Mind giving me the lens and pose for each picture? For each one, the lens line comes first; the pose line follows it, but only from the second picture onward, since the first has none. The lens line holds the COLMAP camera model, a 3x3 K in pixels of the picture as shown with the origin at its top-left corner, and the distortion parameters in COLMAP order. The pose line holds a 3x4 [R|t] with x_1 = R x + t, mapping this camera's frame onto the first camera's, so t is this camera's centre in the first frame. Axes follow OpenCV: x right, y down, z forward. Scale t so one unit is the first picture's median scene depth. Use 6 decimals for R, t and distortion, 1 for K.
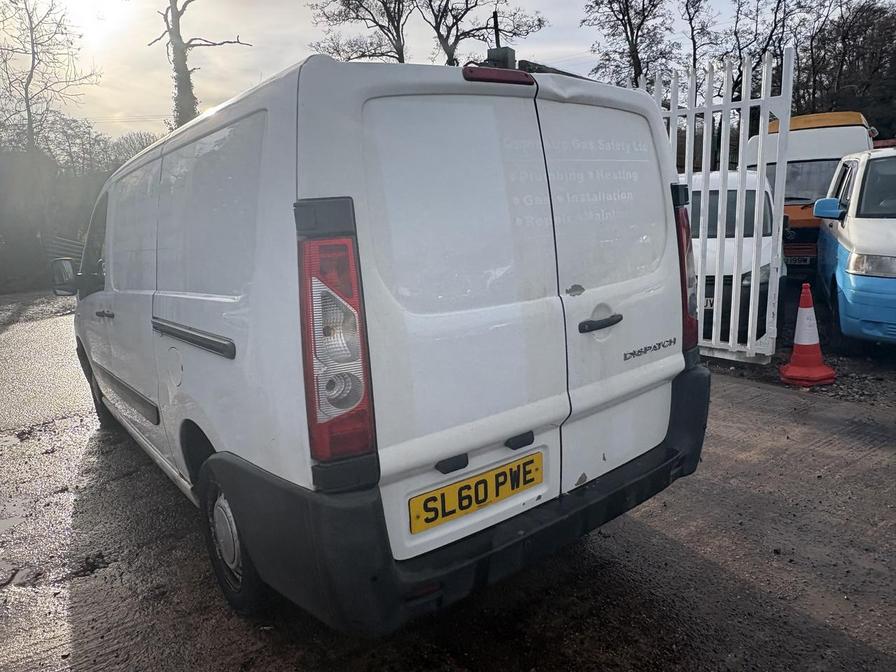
lens RADIAL K [[625.7, 0, 446.0], [0, 625.7, 320.5], [0, 0, 1]] dist [0.000502, 0.002921]
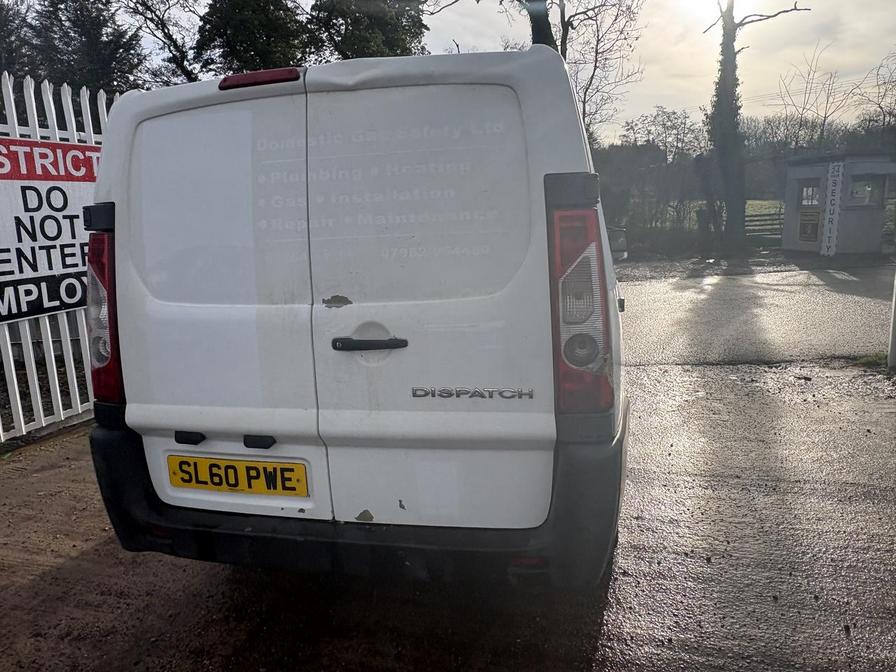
lens RADIAL K [[625.7, 0, 446.0], [0, 625.7, 320.5], [0, 0, 1]] dist [0.000502, 0.002921]
pose [[0.635528, 0.146624, -0.758027, 0.985093], [-0.128901, 0.988172, 0.083070, -0.116037], [0.761241, 0.044917, 0.646911, 0.535747]]
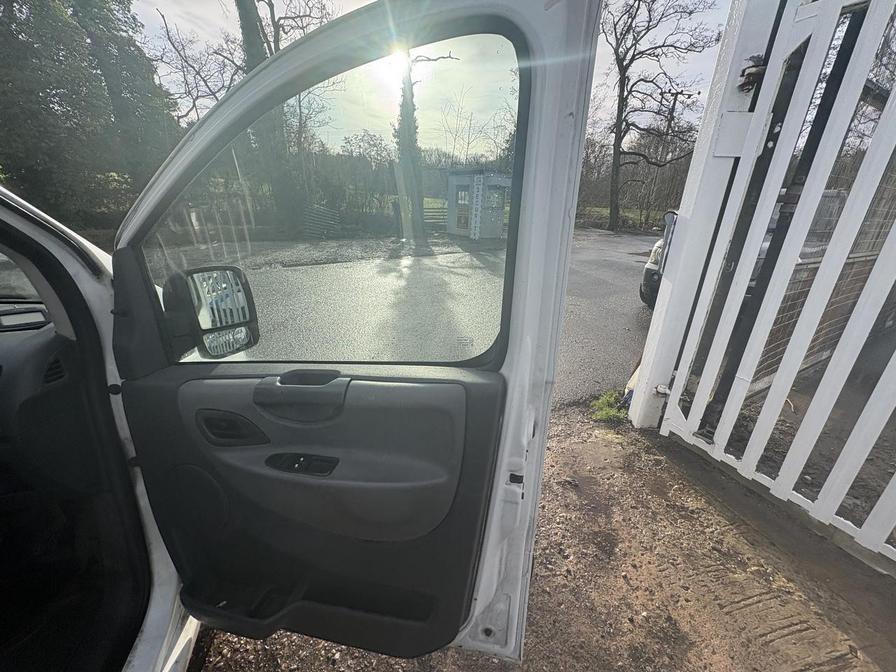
lens RADIAL K [[357.7, 0, 449.5], [0, 357.7, 334.8], [0, 0, 1]] dist [0.001985, -0.000276]
pose [[0.935171, 0.188099, -0.300123, -0.066534], [-0.130785, 0.970834, 0.200939, -0.418481], [0.329166, -0.148661, 0.932496, 2.353866]]
